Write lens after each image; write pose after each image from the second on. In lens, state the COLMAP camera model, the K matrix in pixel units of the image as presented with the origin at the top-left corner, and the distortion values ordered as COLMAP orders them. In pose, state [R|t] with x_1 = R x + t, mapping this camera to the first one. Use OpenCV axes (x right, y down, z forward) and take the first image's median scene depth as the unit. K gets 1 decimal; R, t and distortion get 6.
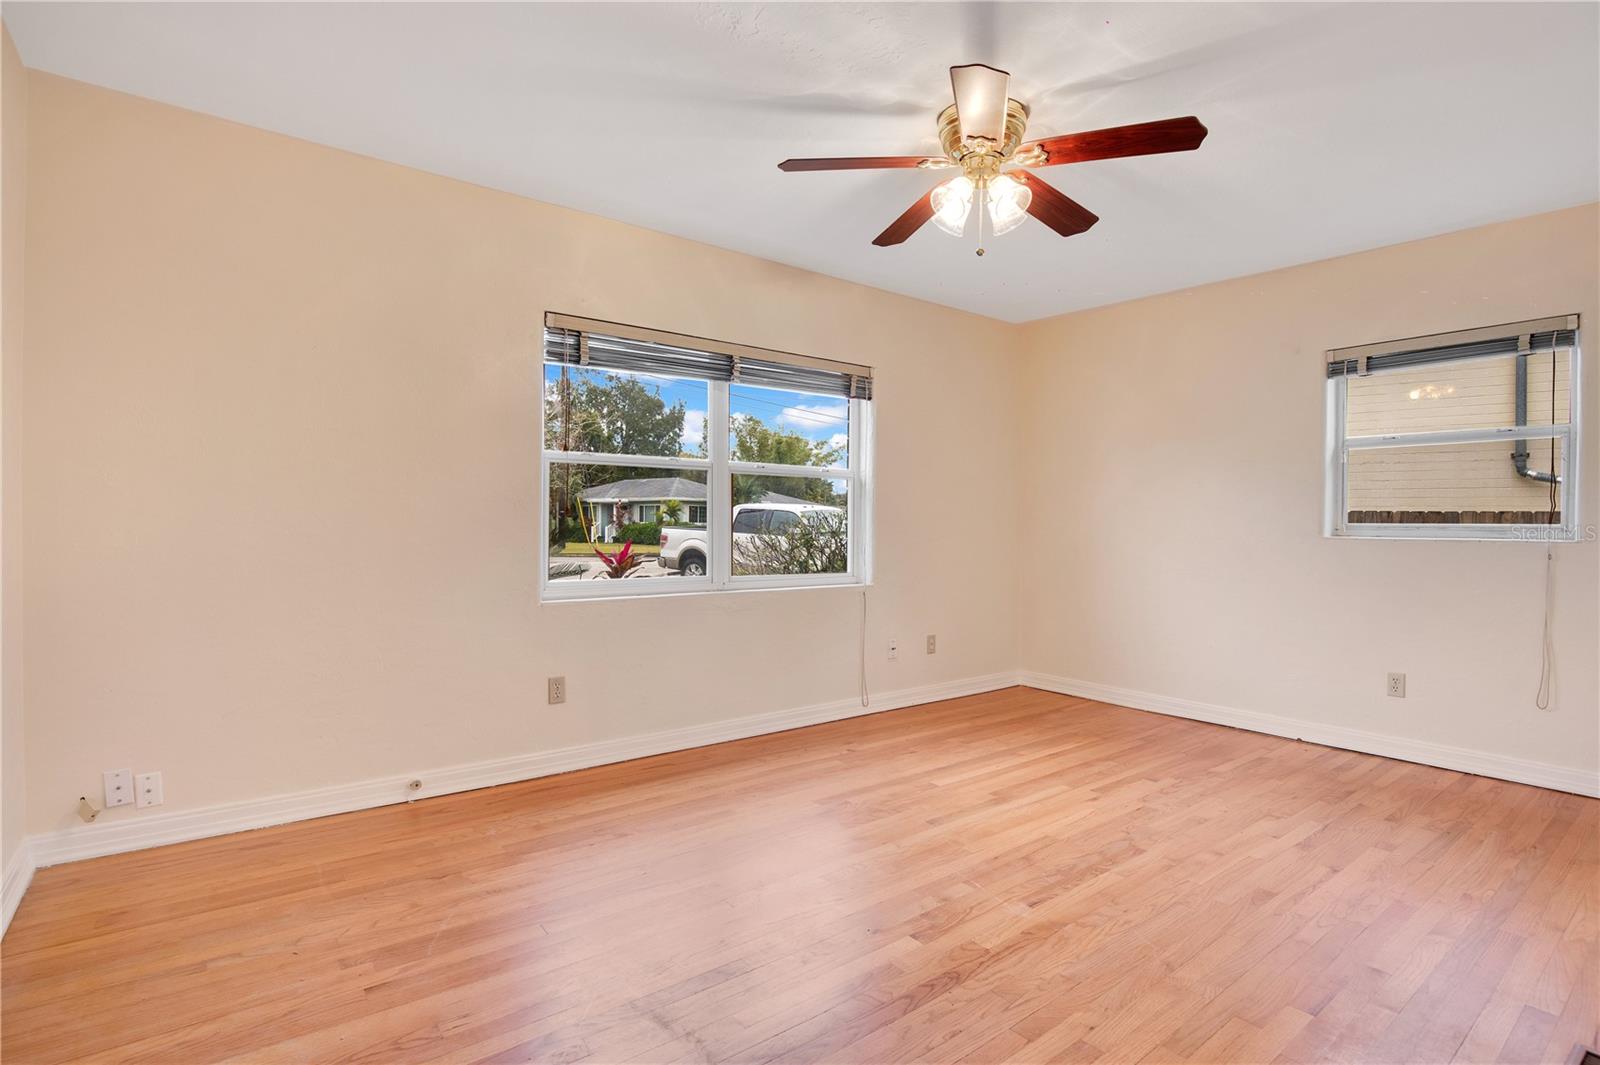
lens RADIAL K [[766.9, 0, 800.0], [0, 766.9, 532.5], [0, 0, 1]] dist [-0.028403, 0.000163]
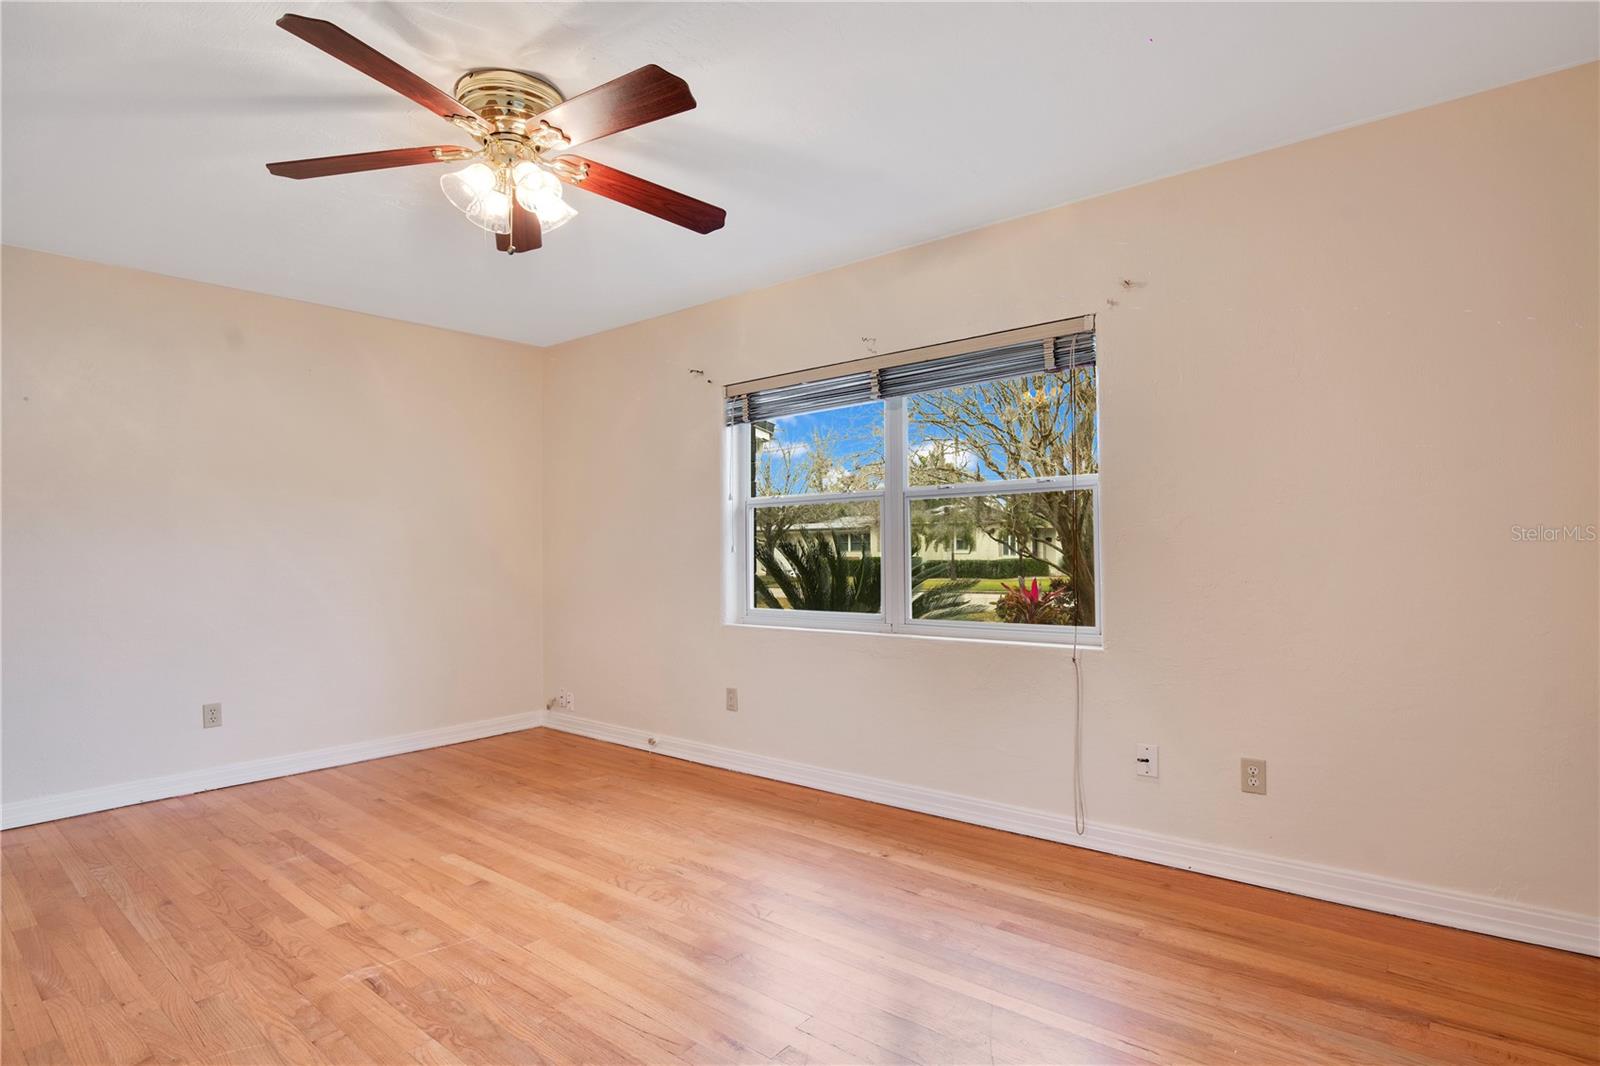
lens RADIAL K [[733.1, 0, 796.5], [0, 733.1, 512.7], [0, 0, 1]] dist [-0.013761, 0.000041]
pose [[0.280410, -0.066639, -0.957564, 0.794540], [-0.001677, 0.997552, -0.069913, -0.001106], [0.959879, 0.021210, 0.279612, 0.751423]]
